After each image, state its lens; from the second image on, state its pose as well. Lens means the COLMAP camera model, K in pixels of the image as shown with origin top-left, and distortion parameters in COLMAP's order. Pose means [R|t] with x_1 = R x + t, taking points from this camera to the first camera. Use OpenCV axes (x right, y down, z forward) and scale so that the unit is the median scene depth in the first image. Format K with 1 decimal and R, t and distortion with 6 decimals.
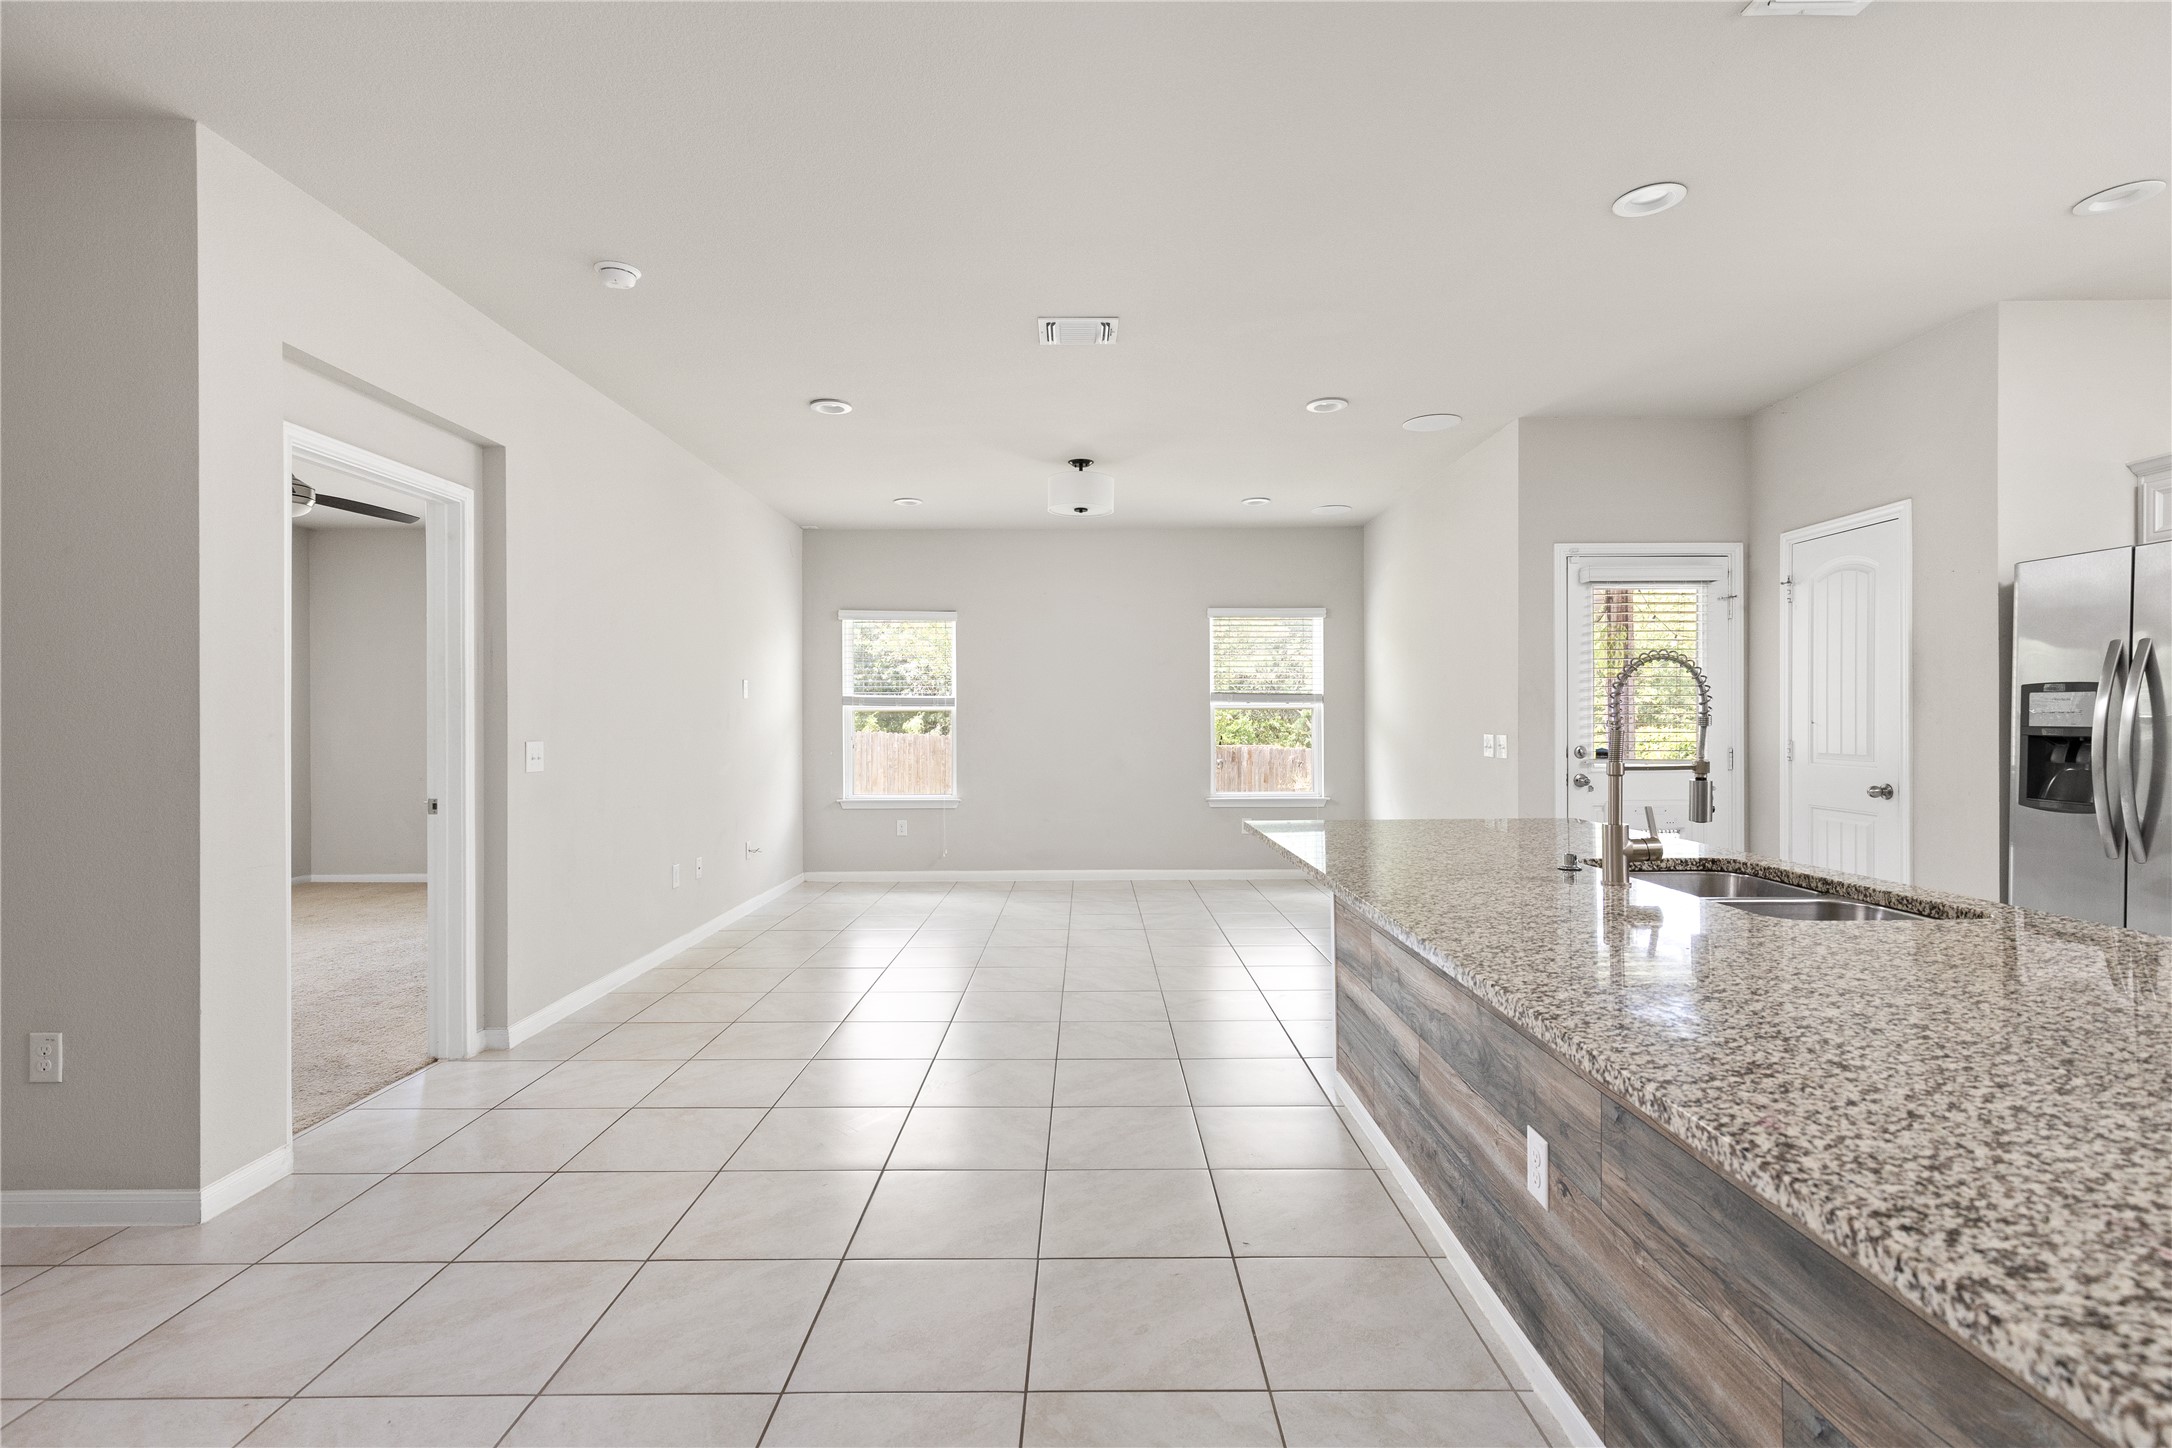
lens RADIAL K [[979.9, 0, 1095.6], [0, 979.9, 720.3], [0, 0, 1]] dist [0.005784, 0.000761]
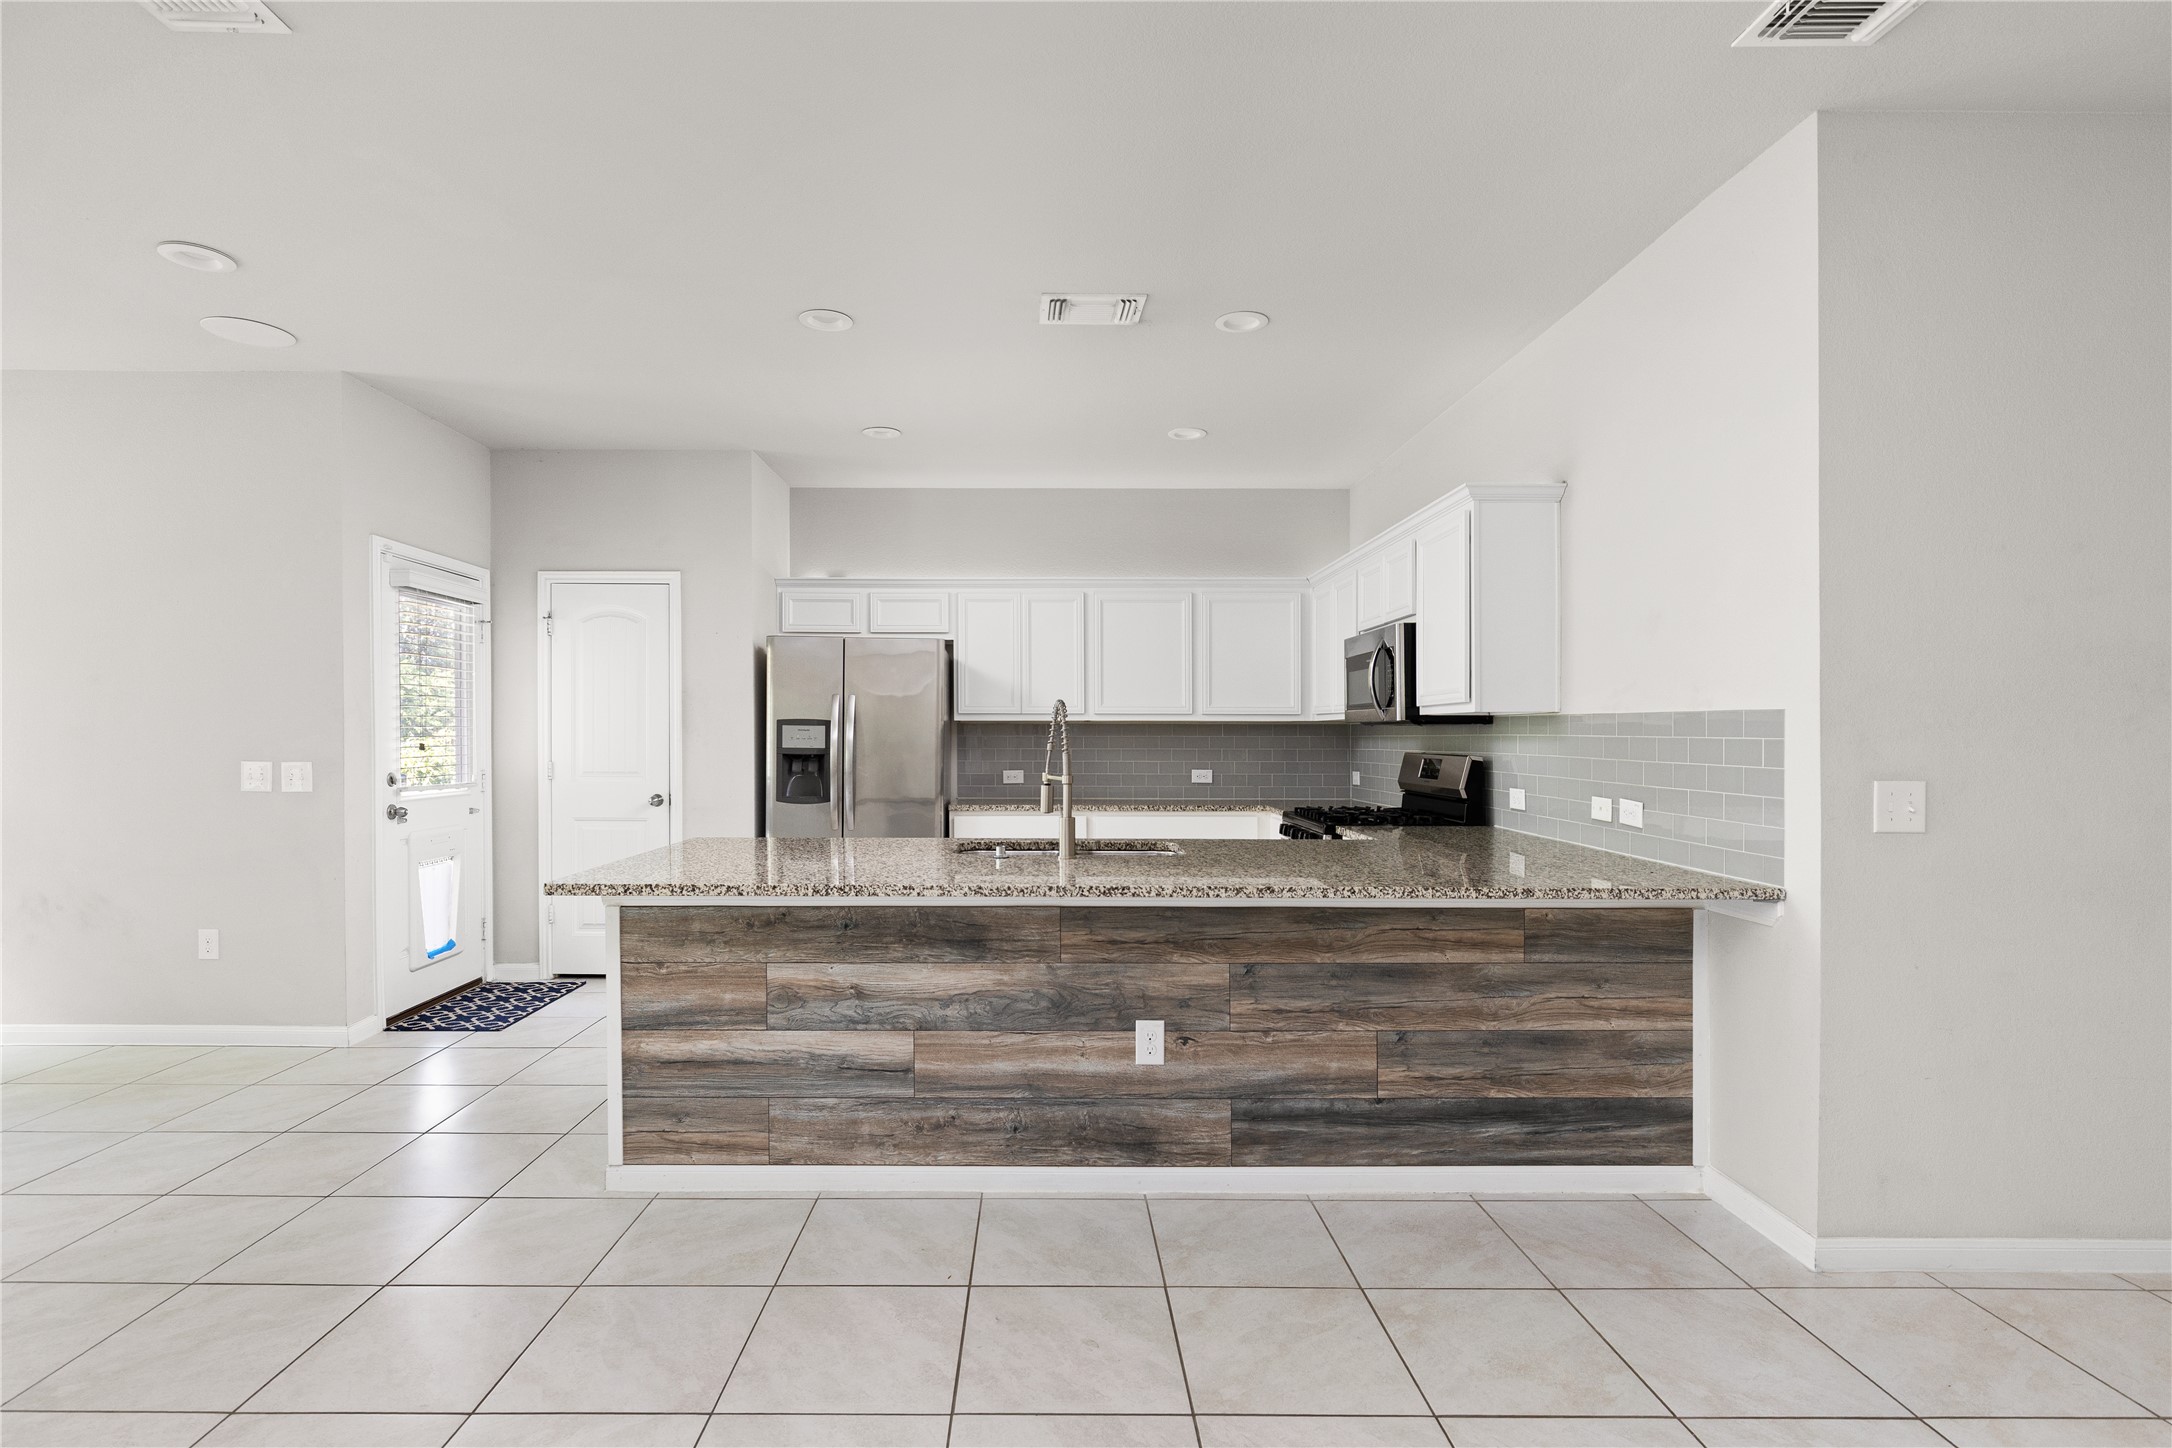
lens RADIAL K [[1031.4, 0, 1023.0], [0, 1031.4, 742.1], [0, 0, 1]] dist [-0.000453, -0.000220]
pose [[0.016183, 0.001644, 0.999868, -0.632100], [-0.005319, 0.999985, -0.001558, -0.002302], [-0.999855, -0.005294, 0.016192, 0.649047]]
